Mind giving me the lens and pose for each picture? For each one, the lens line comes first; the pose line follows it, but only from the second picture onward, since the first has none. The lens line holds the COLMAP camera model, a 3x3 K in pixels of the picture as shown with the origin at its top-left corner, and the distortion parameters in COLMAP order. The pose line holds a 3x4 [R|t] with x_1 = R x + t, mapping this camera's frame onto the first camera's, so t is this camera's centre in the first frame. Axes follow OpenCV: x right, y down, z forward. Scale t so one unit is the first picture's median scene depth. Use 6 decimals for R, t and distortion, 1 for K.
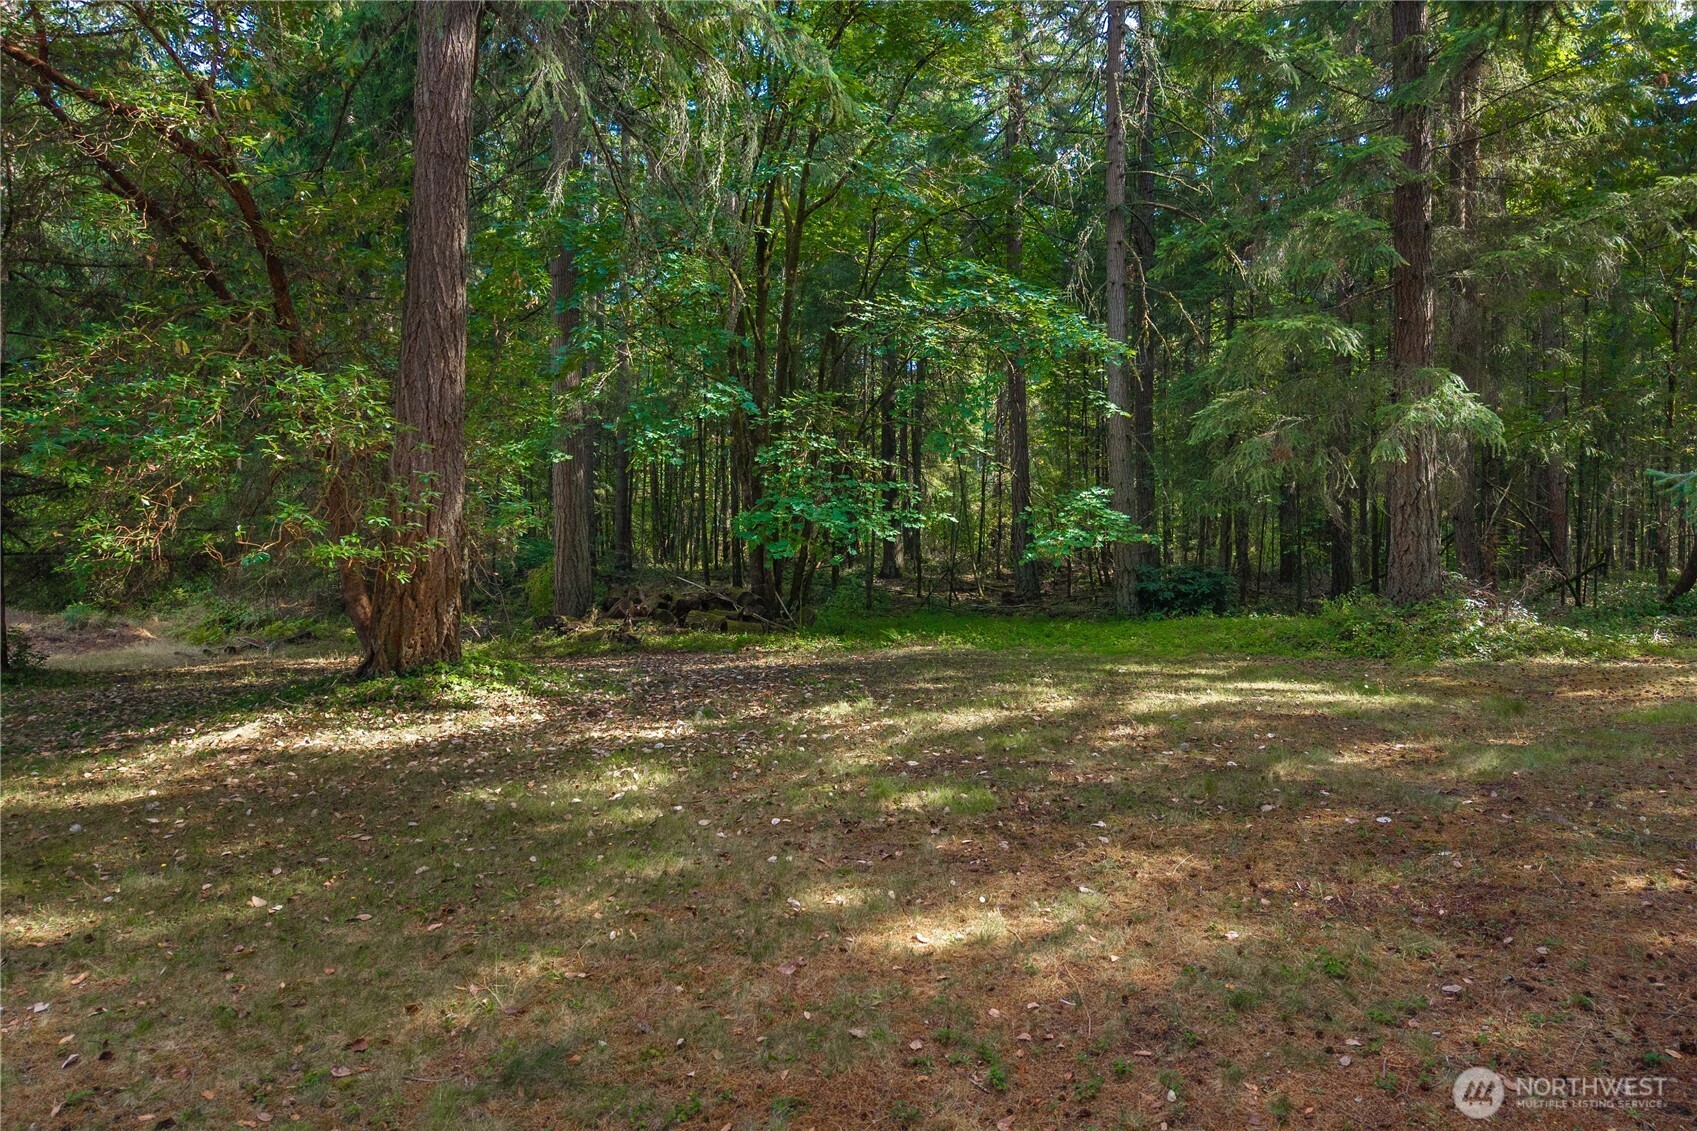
lens RADIAL K [[1188.0, 0, 864.1], [0, 1188.0, 511.1], [0, 0, 1]] dist [0.024848, -0.042426]
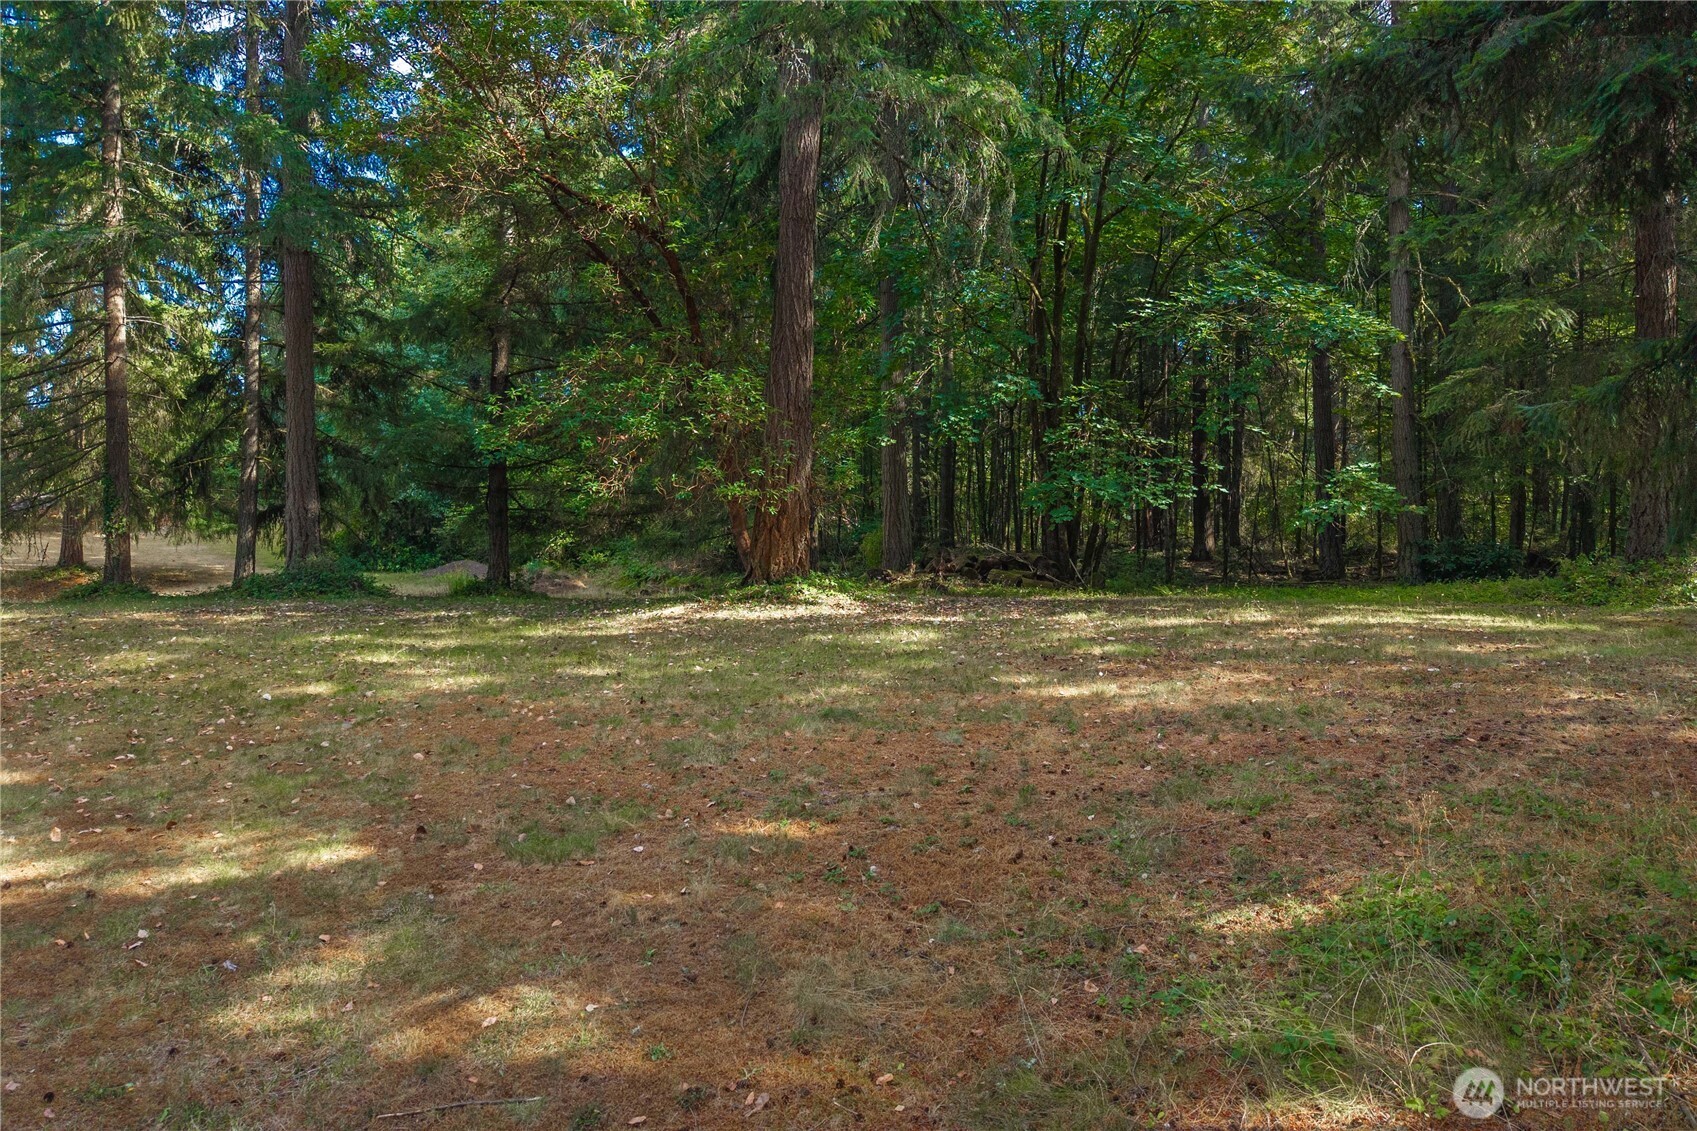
lens RADIAL K [[1188.0, 0, 843.5], [0, 1188.0, 549.1], [0, 0, 1]] dist [0.024848, -0.042426]
pose [[0.955281, 0.012724, -0.295425, 0.096538], [-0.003167, 0.999457, 0.032807, 0.038449], [0.295682, -0.030404, 0.954802, -0.276519]]
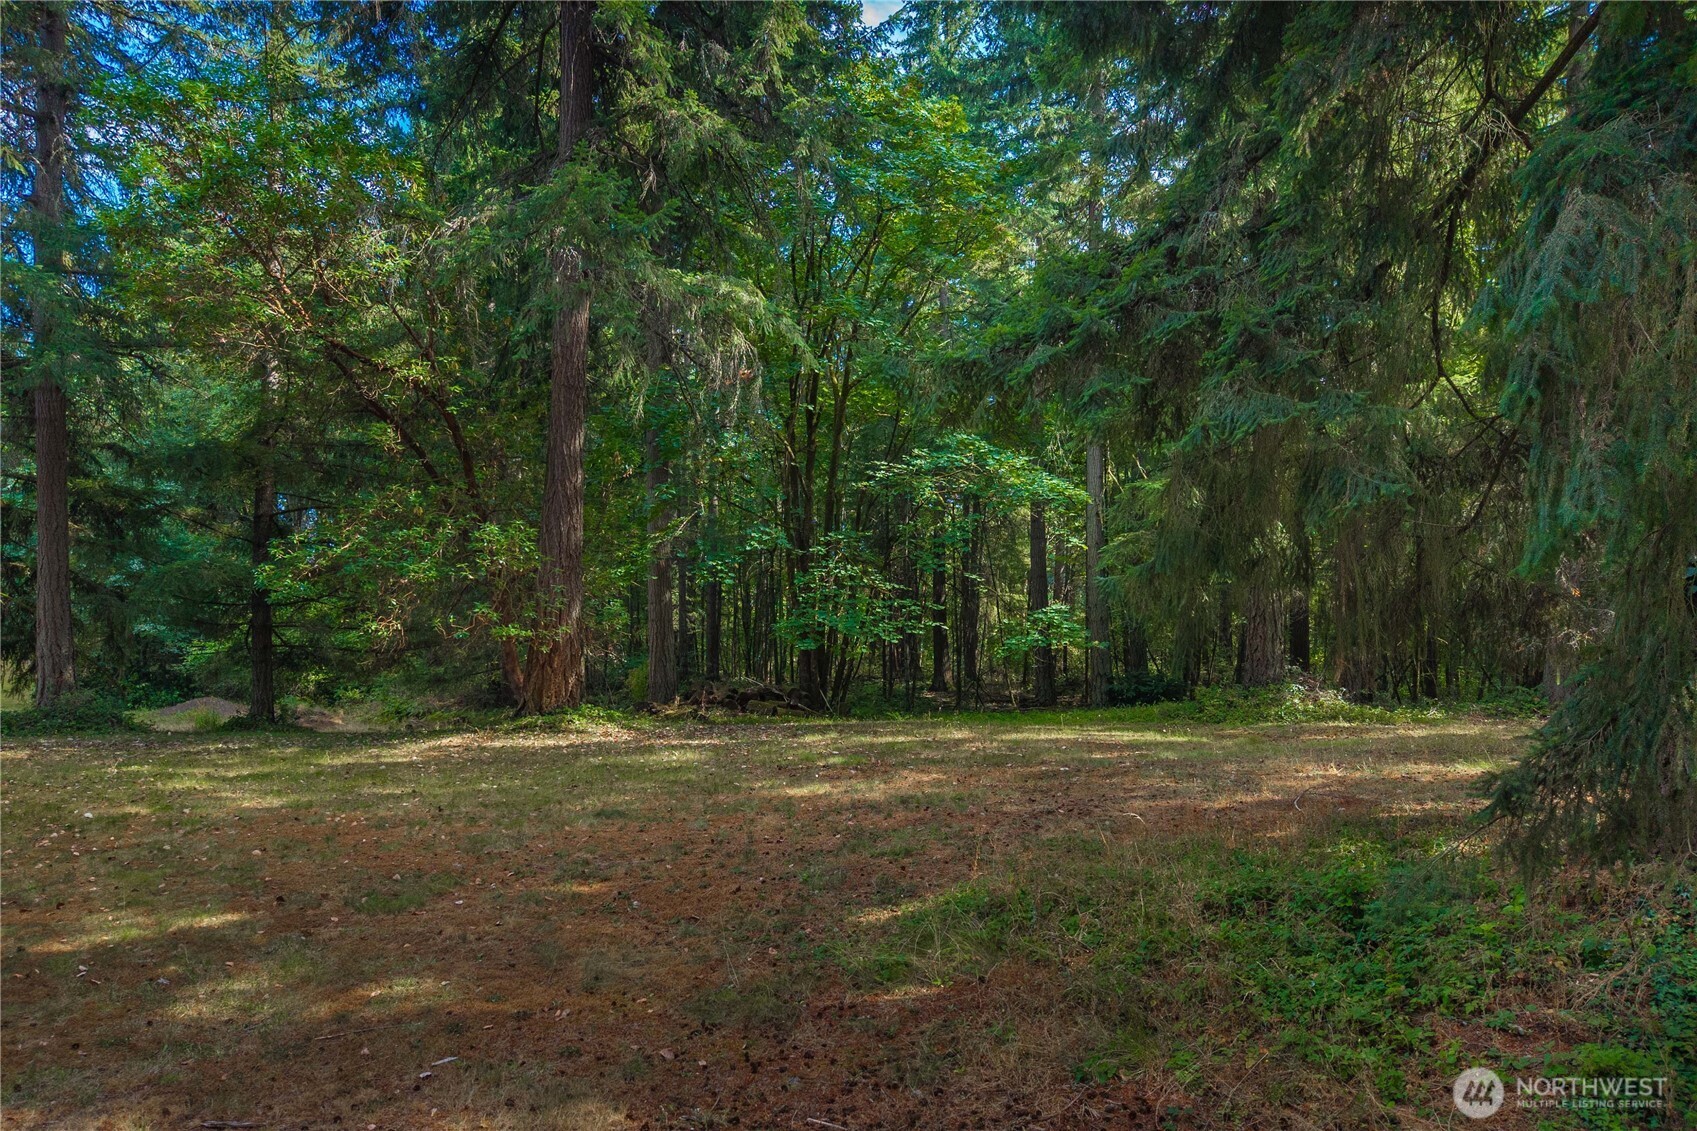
lens RADIAL K [[1188.0, 0, 877.9], [0, 1188.0, 650.0], [0, 0, 1]] dist [0.024848, -0.042426]
pose [[0.996936, 0.003692, -0.078140, 0.142502], [-0.003373, 0.999985, 0.004218, 0.034760], [0.078155, -0.003941, 0.996933, -0.431702]]
